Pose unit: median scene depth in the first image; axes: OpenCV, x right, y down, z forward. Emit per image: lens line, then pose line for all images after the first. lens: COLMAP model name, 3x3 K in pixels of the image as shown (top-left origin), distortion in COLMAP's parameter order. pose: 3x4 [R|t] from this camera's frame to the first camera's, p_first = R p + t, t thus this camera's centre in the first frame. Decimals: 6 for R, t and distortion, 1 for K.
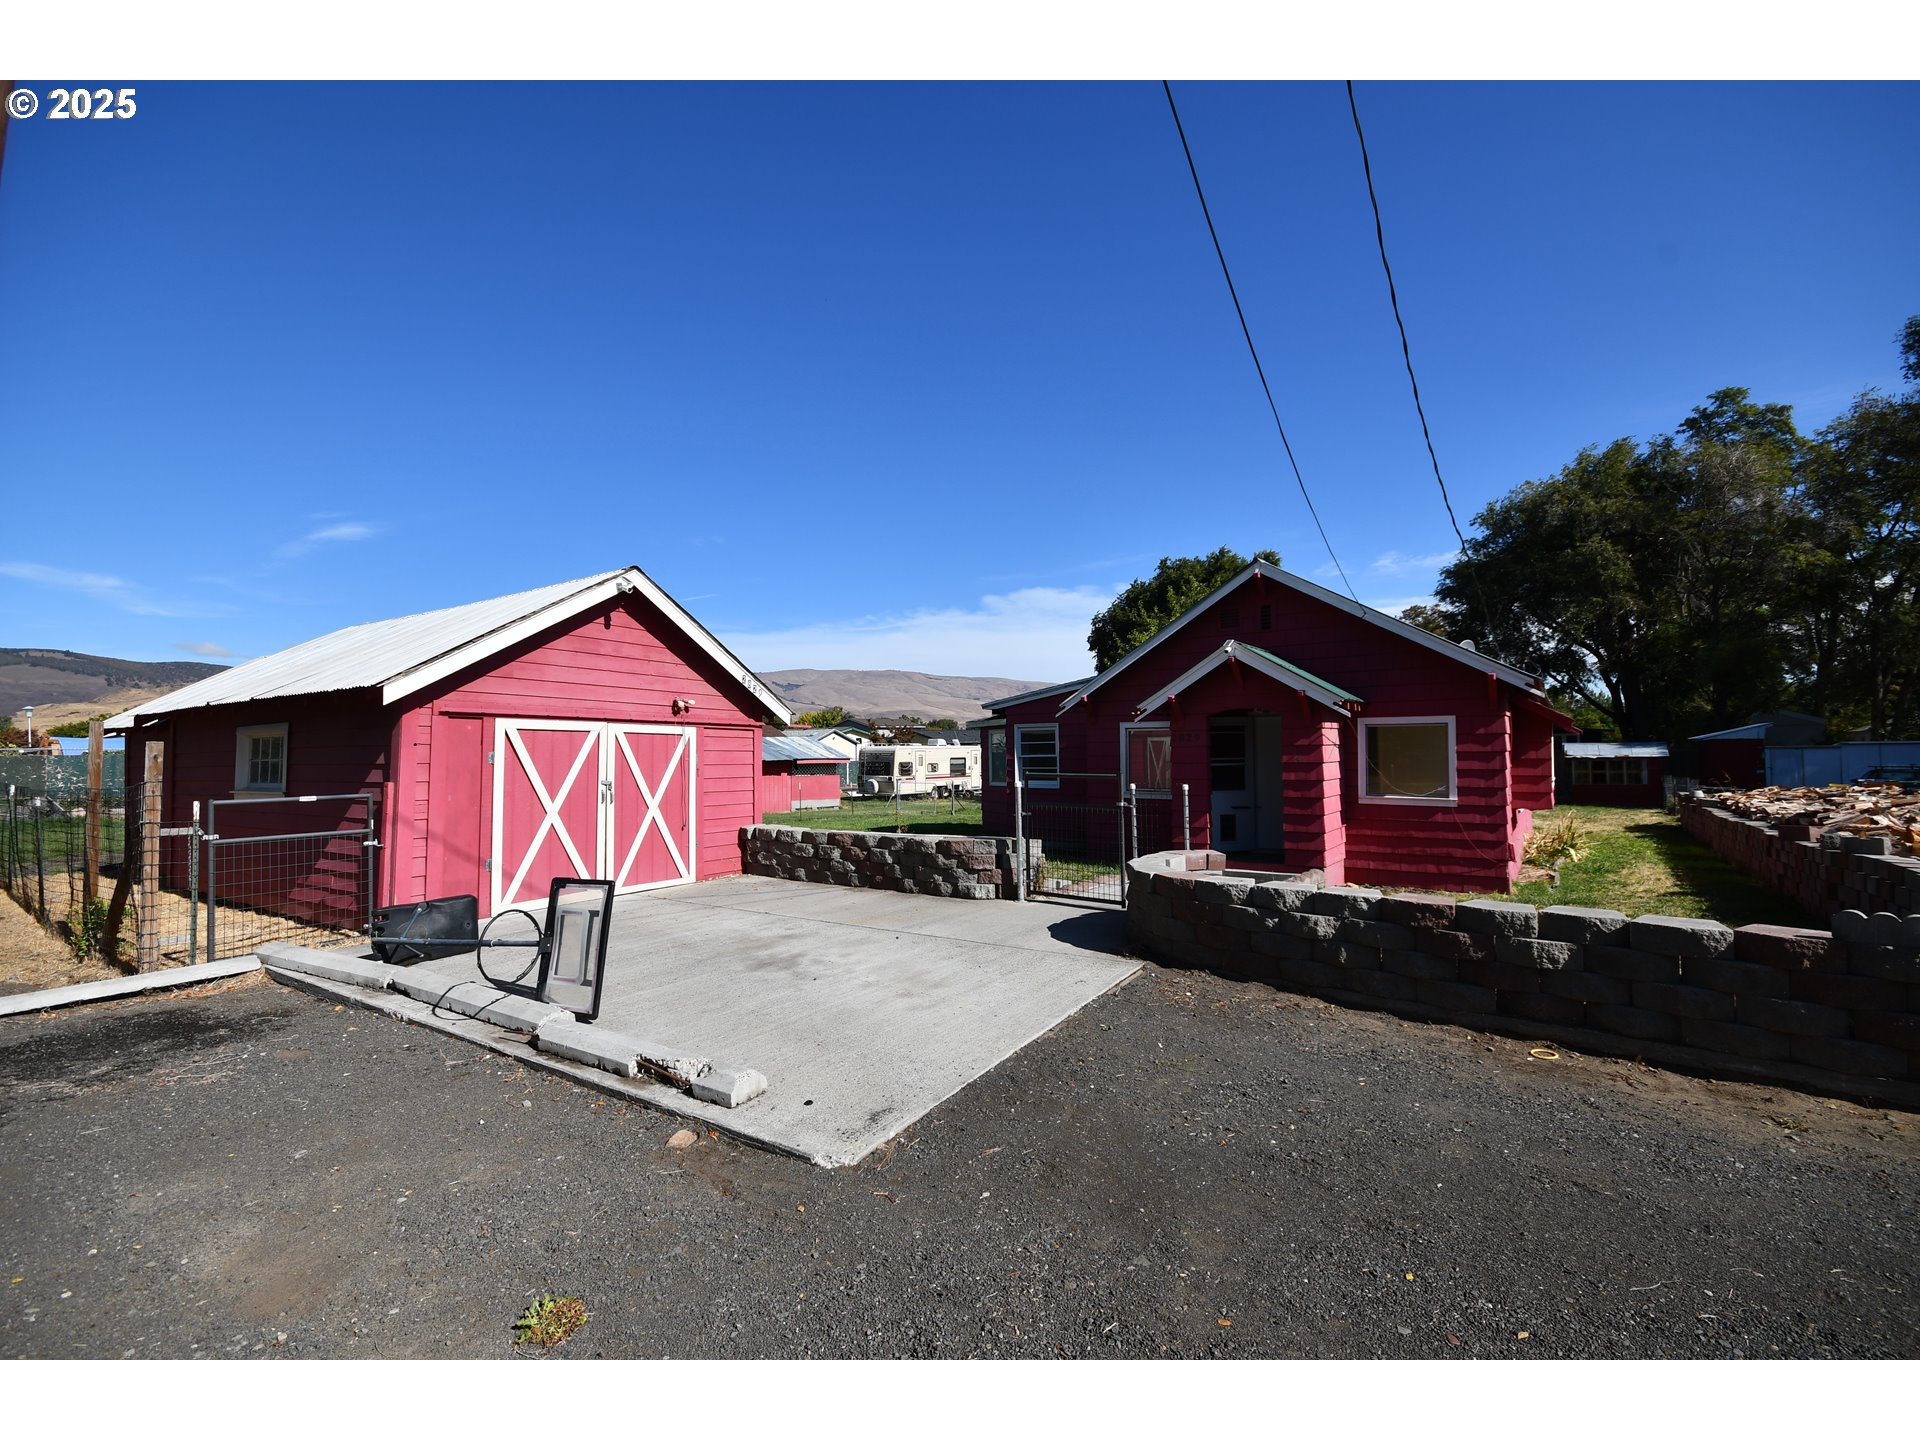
lens RADIAL K [[840.9, 0, 960.0], [0, 840.9, 720.0], [0, 0, 1]] dist [-0.001515, 0.000242]
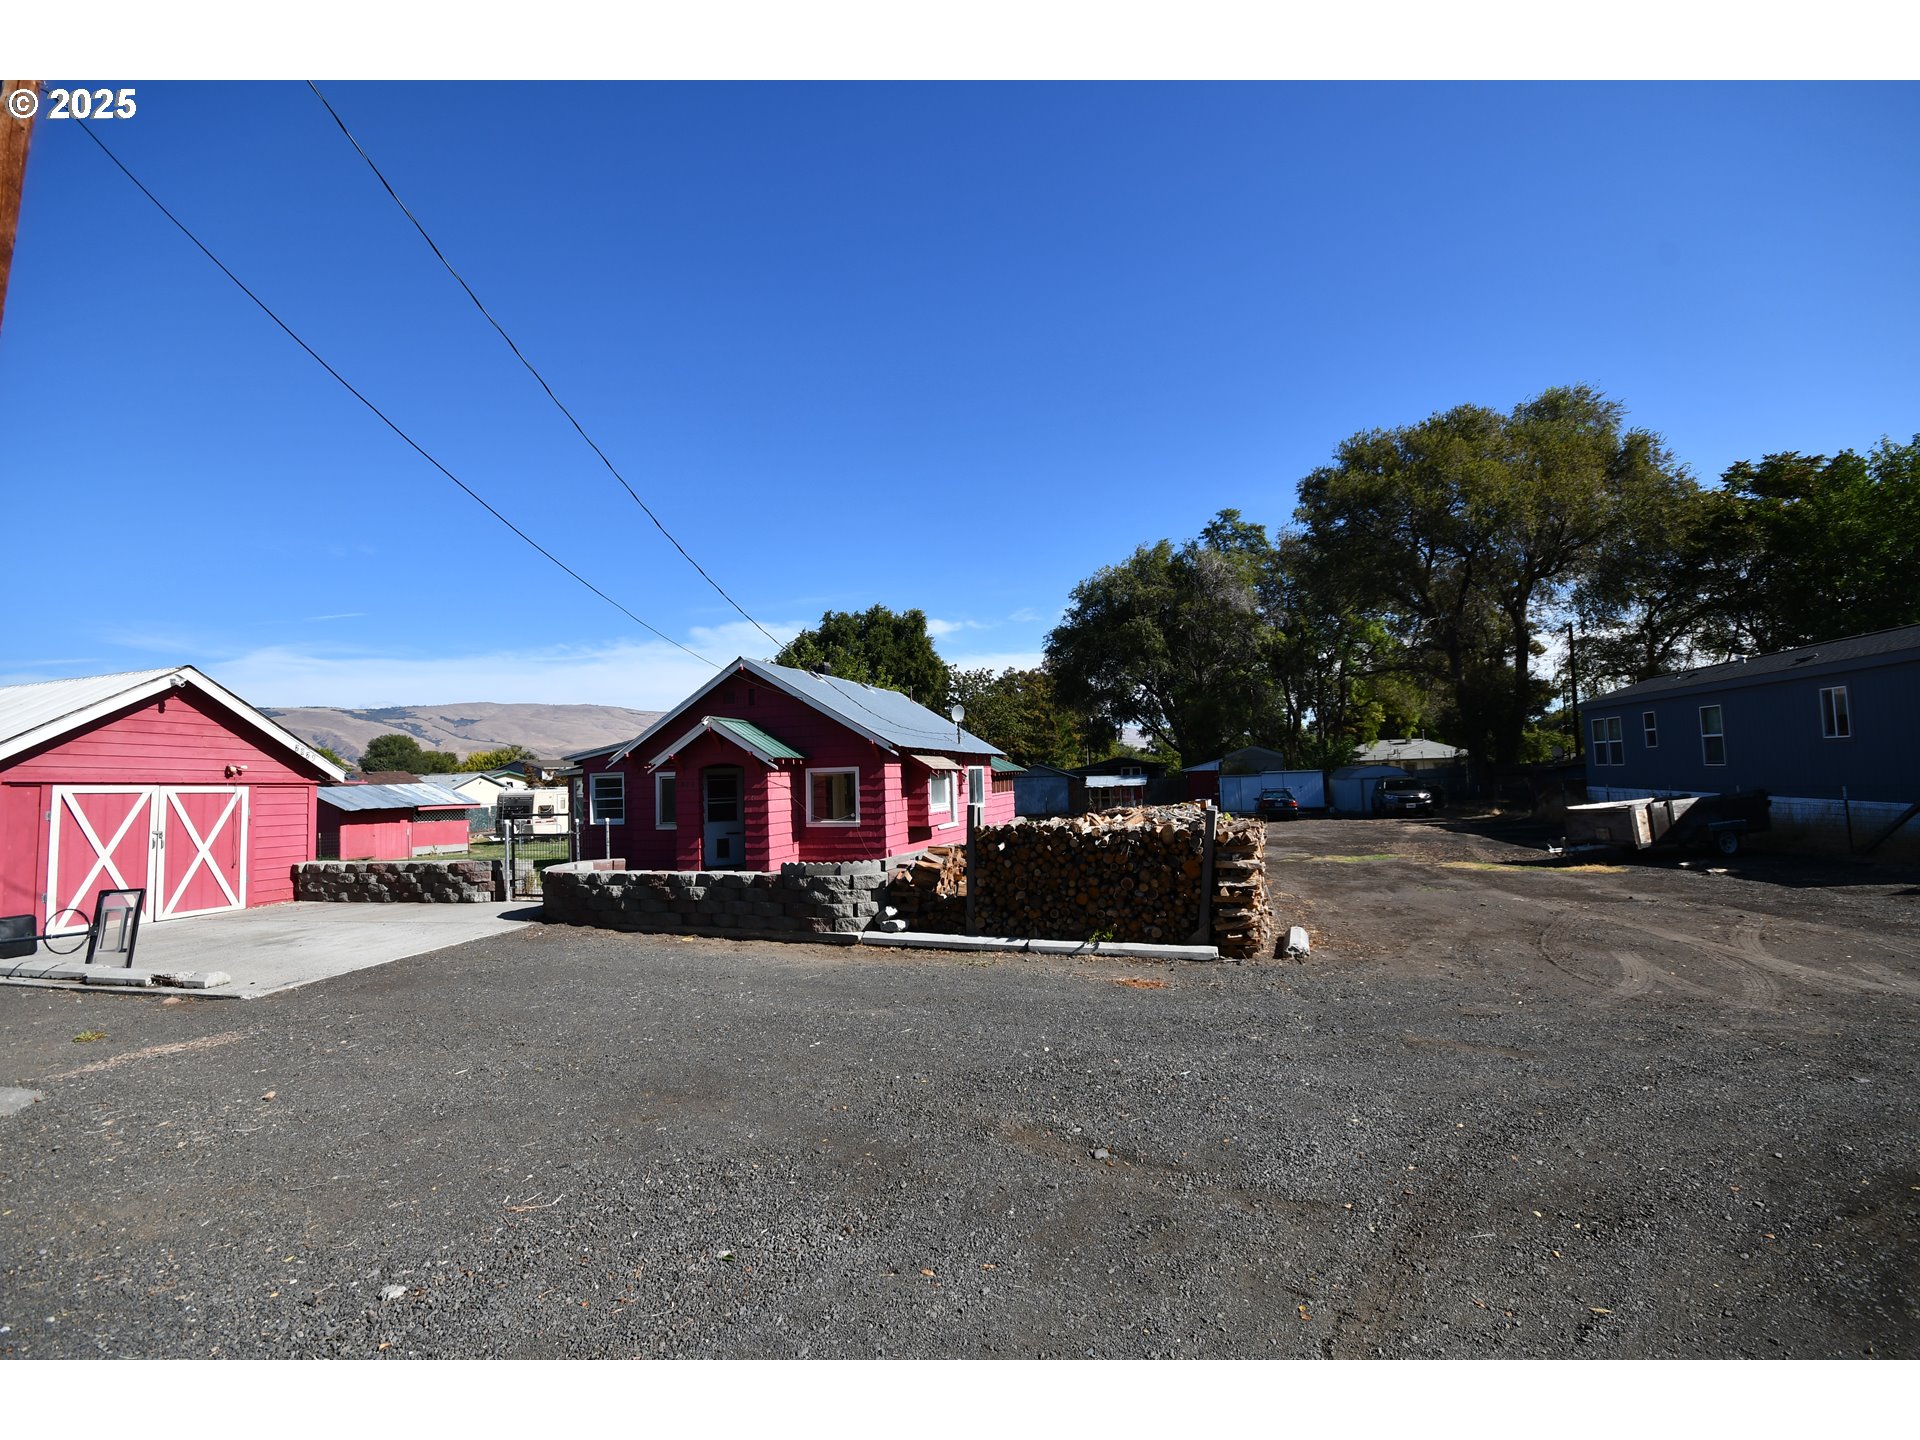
lens RADIAL K [[847.8, 0, 962.3], [0, 847.8, 724.6], [0, 0, 1]] dist [-0.000951, -0.001330]
pose [[0.945837, 0.000825, 0.324640, 0.298389], [0.010931, 0.999349, -0.034385, -0.029867], [-0.324457, 0.036071, 0.945212, -0.581199]]
